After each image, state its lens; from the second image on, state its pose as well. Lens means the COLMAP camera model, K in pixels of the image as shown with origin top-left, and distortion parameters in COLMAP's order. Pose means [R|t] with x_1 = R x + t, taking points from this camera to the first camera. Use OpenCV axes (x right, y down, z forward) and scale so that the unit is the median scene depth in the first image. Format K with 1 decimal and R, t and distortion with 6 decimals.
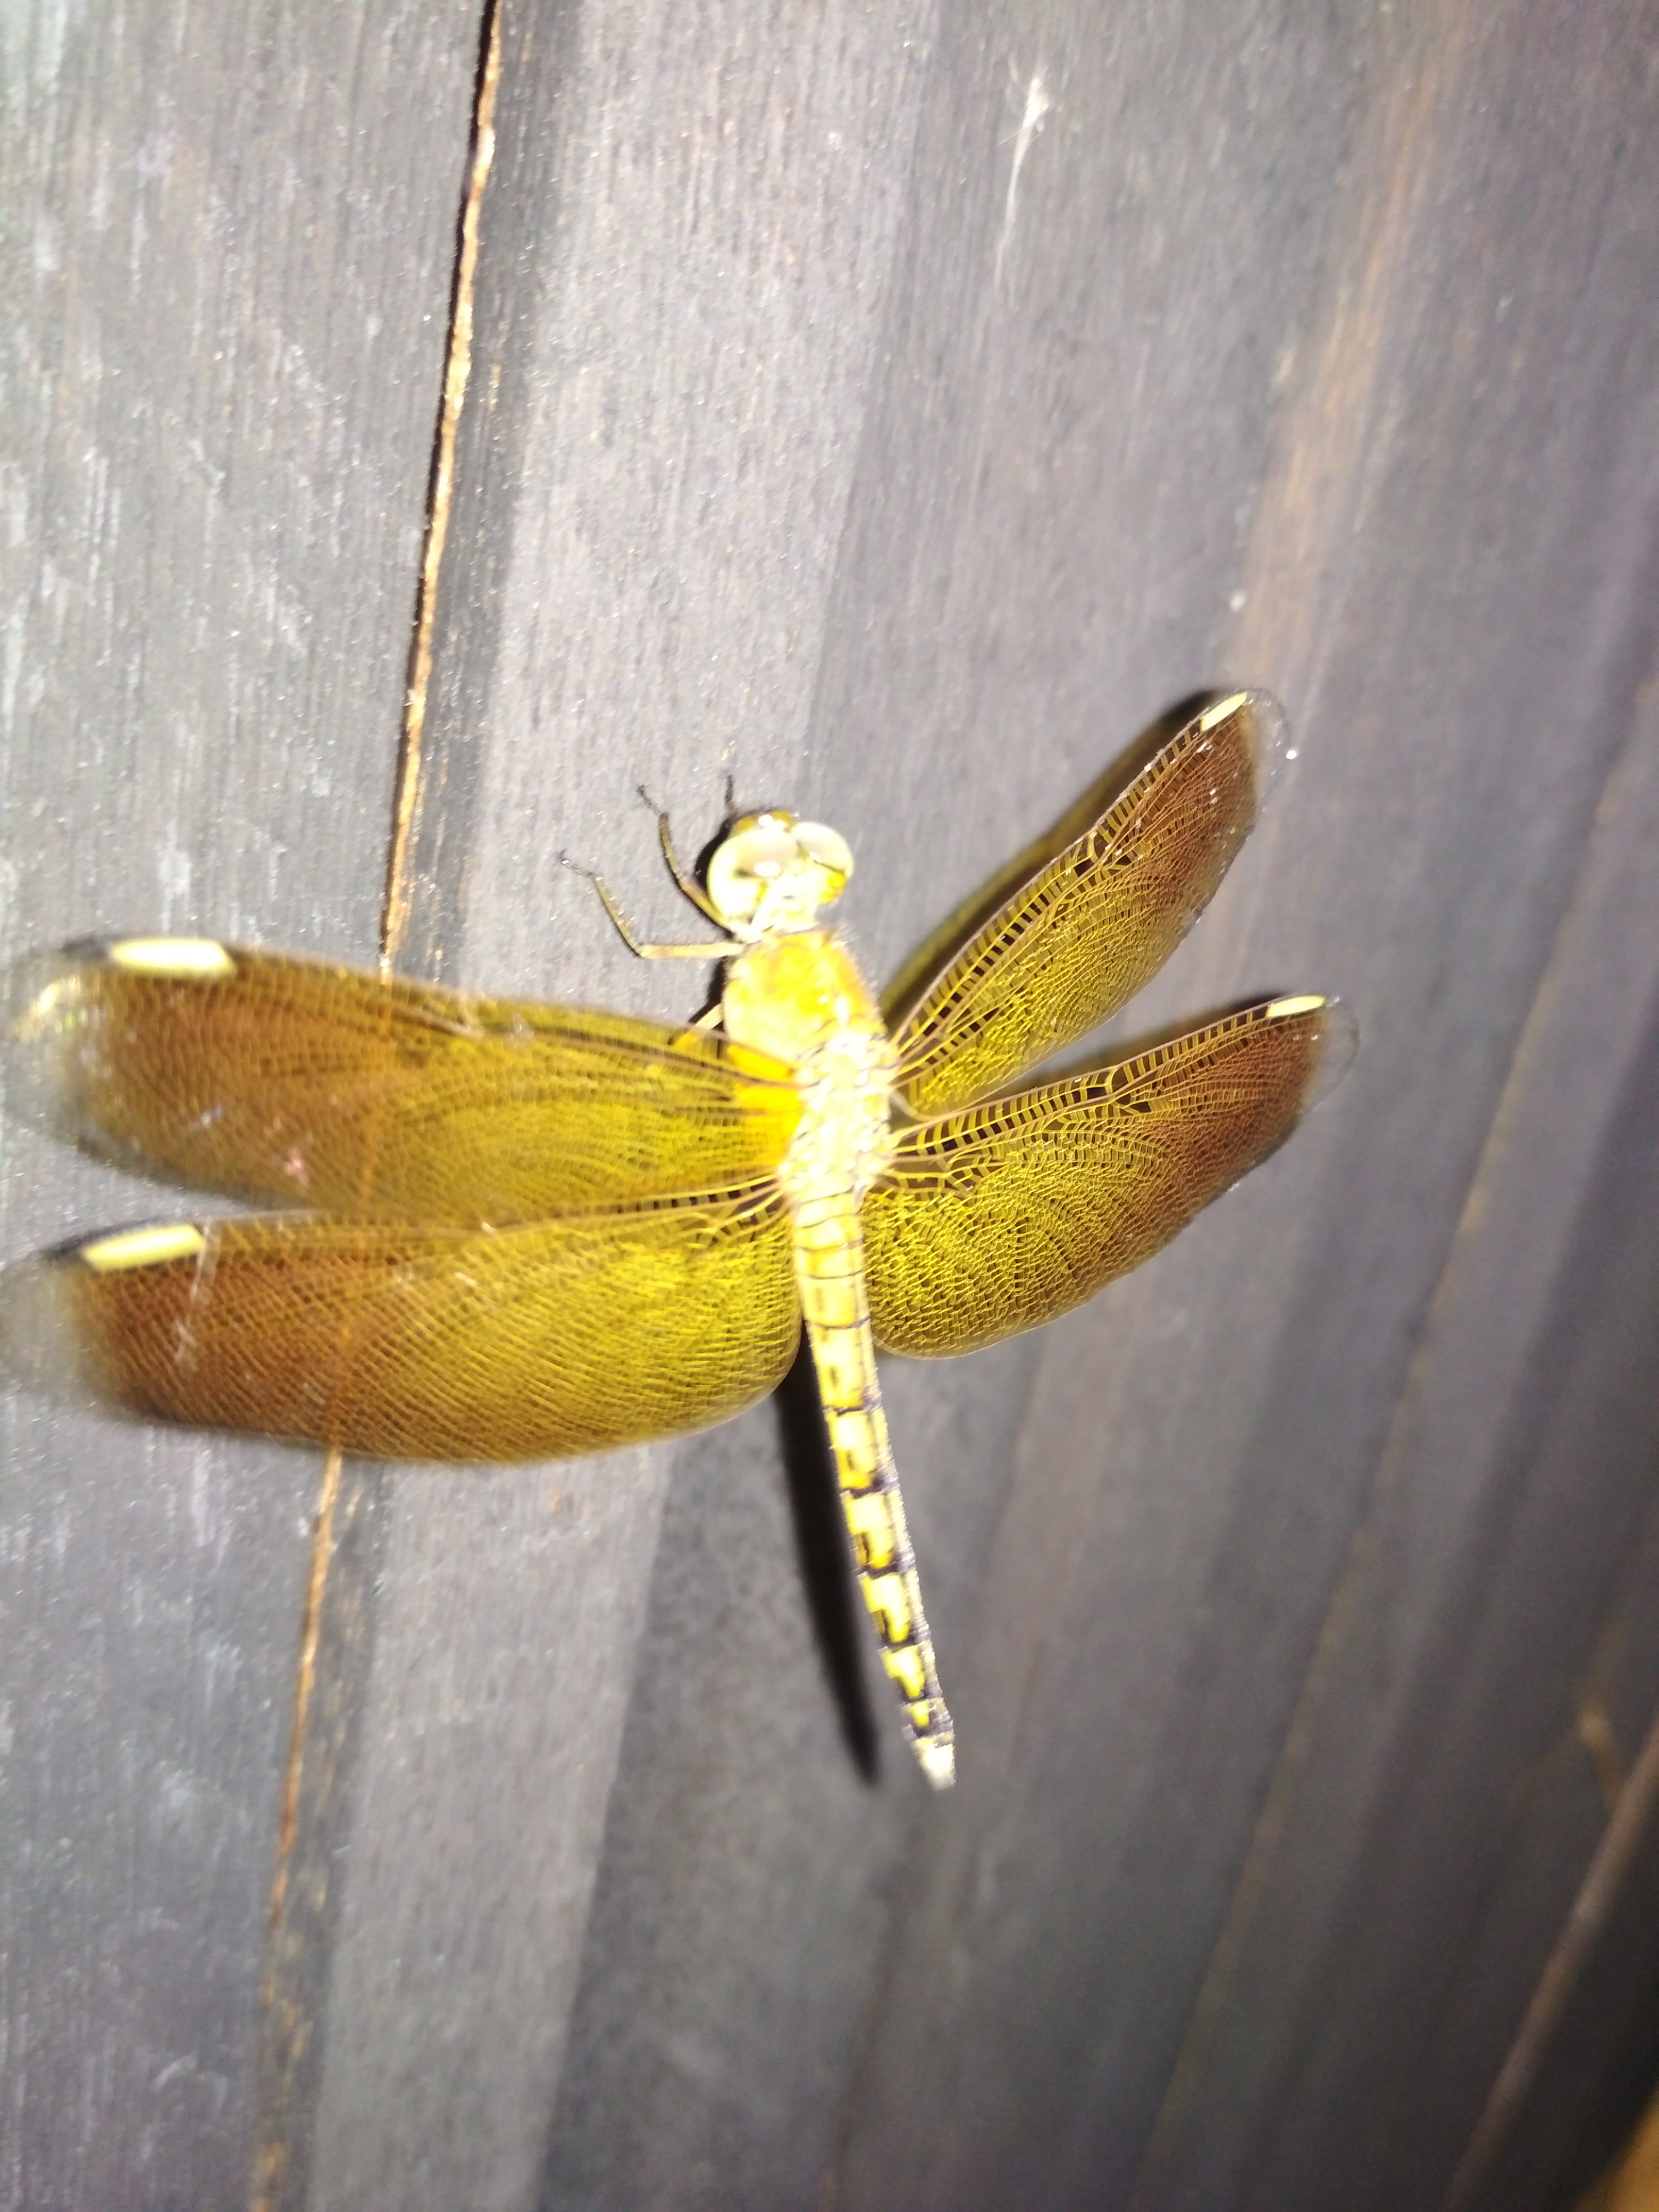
lens RADIAL K [[2090.6, 0, 829.5], [0, 2090.6, 1106.0], [0, 0, 1]] dist [0.013664, -0.203681]
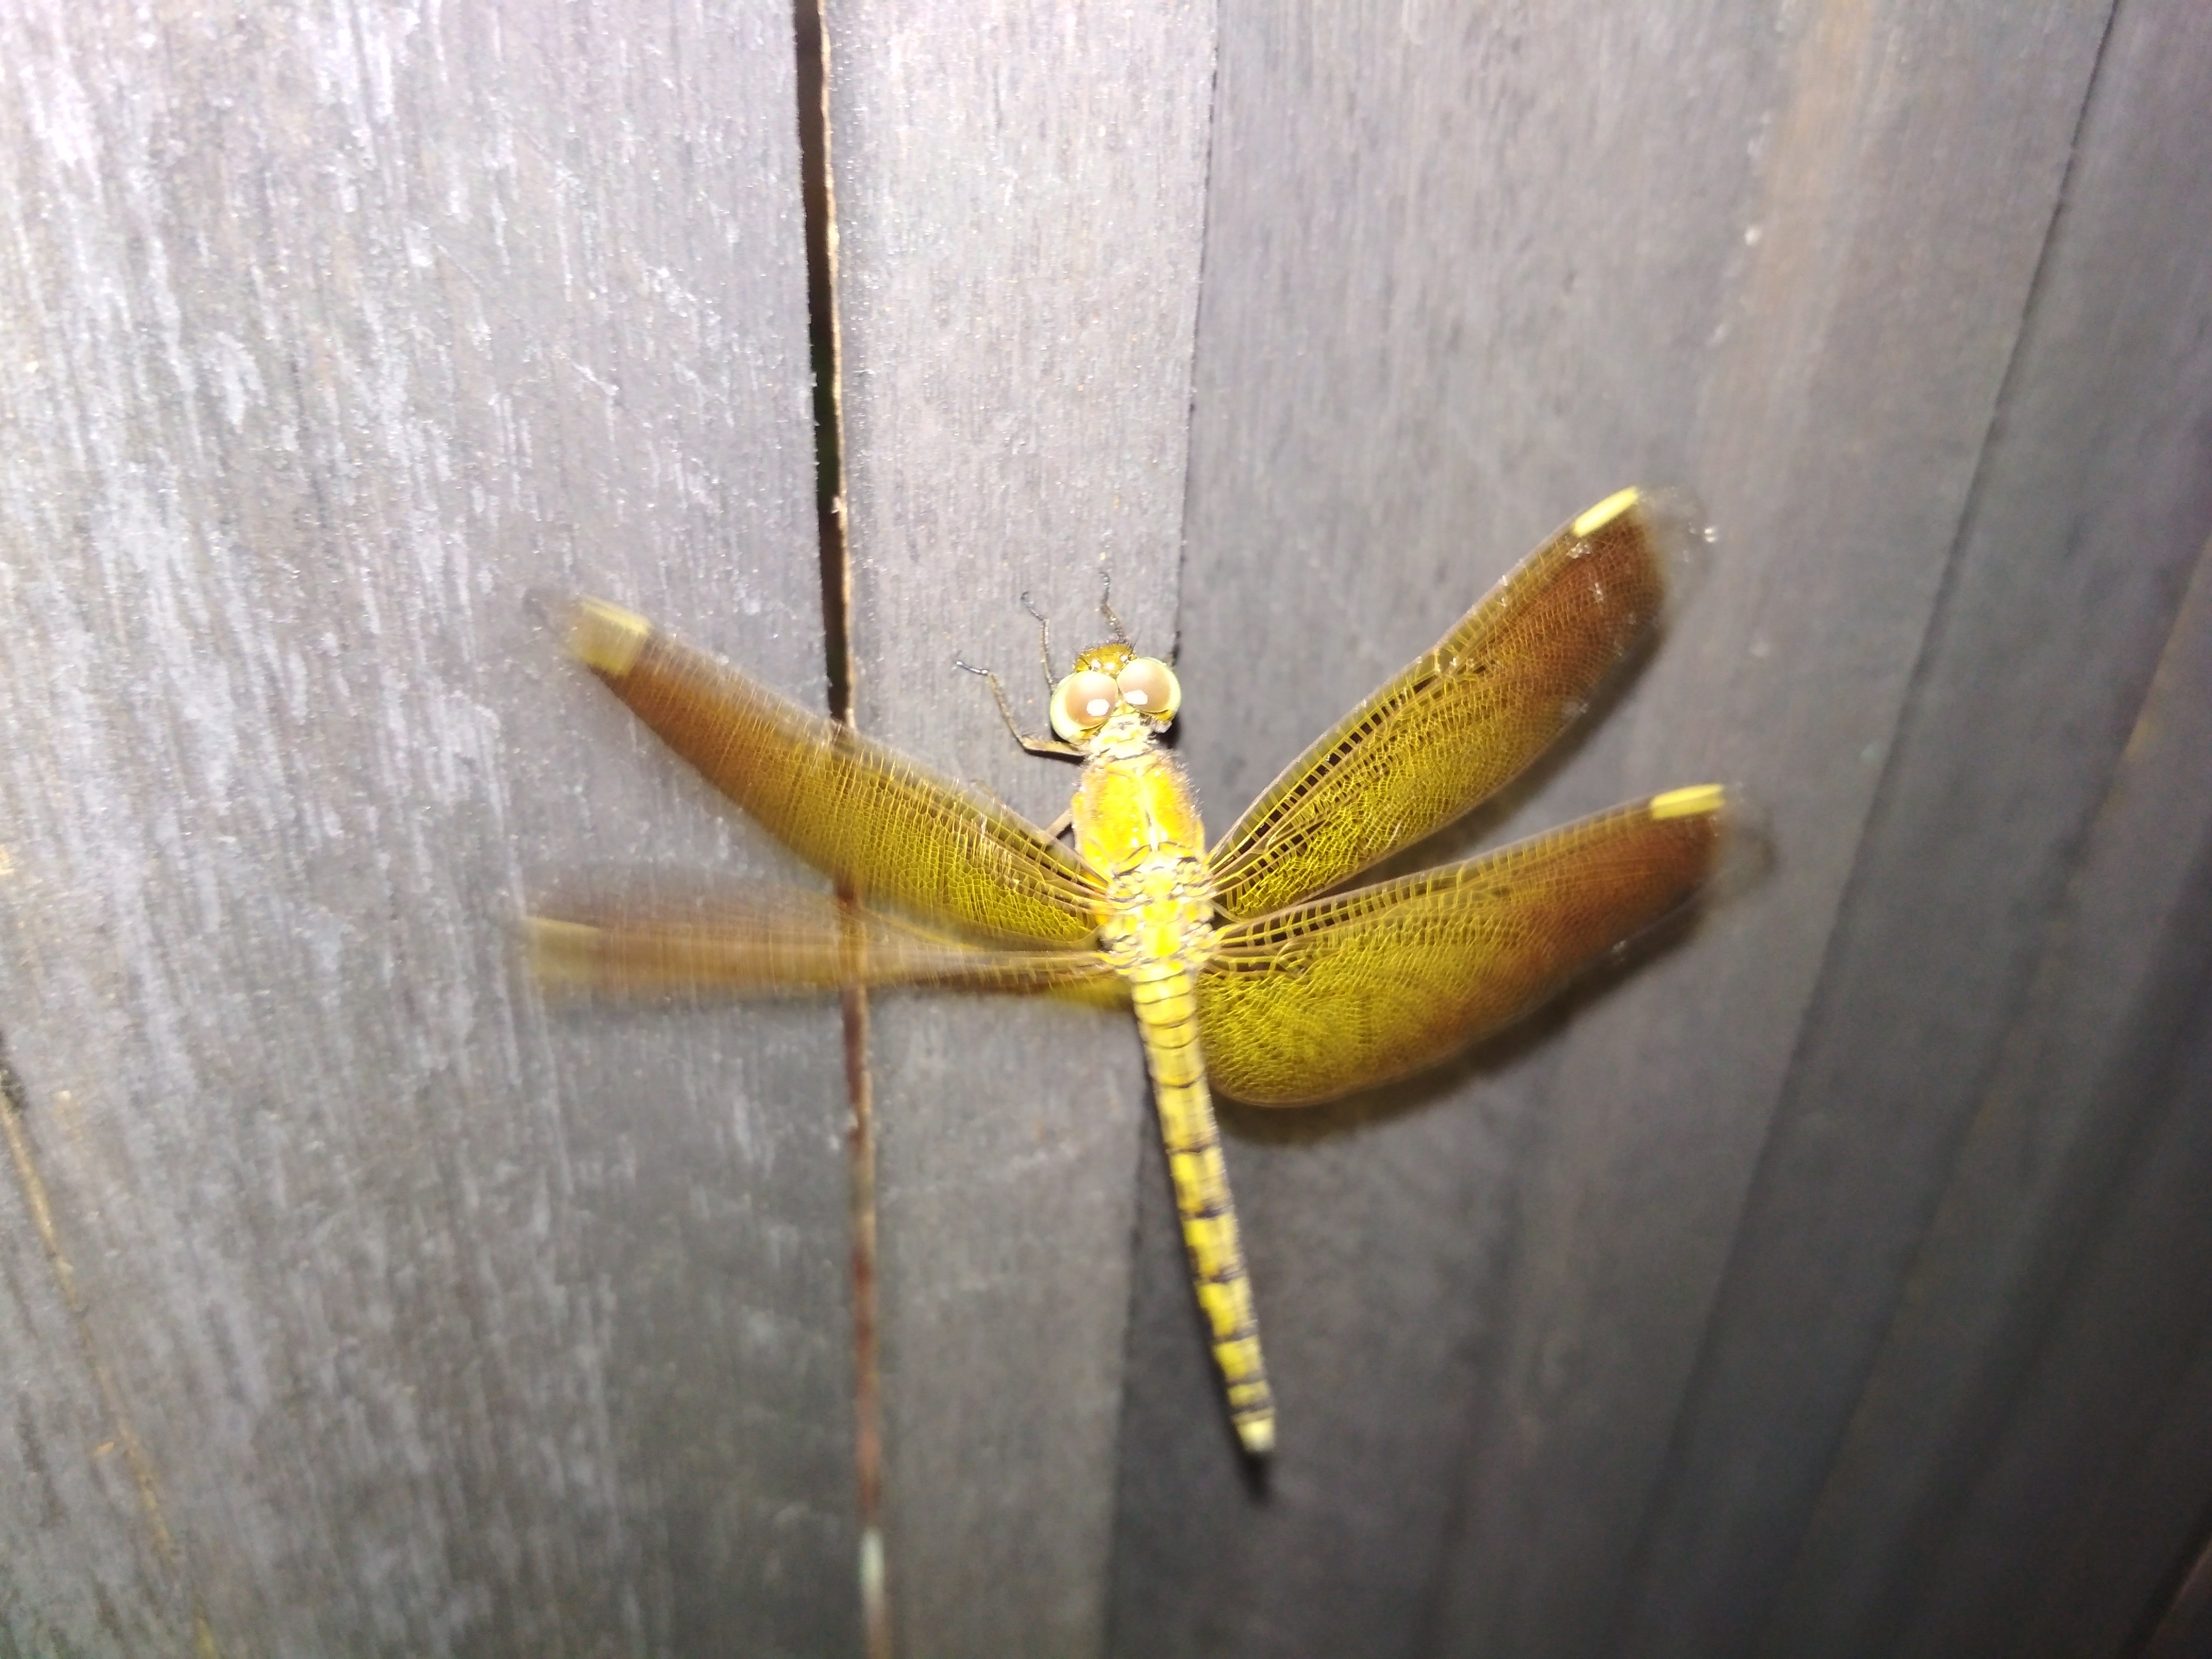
lens RADIAL K [[2090.6, 0, 1111.5], [0, 2090.6, 864.5], [0, 0, 1]] dist [0.013664, -0.203681]
pose [[0.956783, 0.042672, -0.287654, 0.292571], [0.028012, 0.971052, 0.237220, -0.286222], [0.289449, -0.235026, 0.927891, -0.058163]]
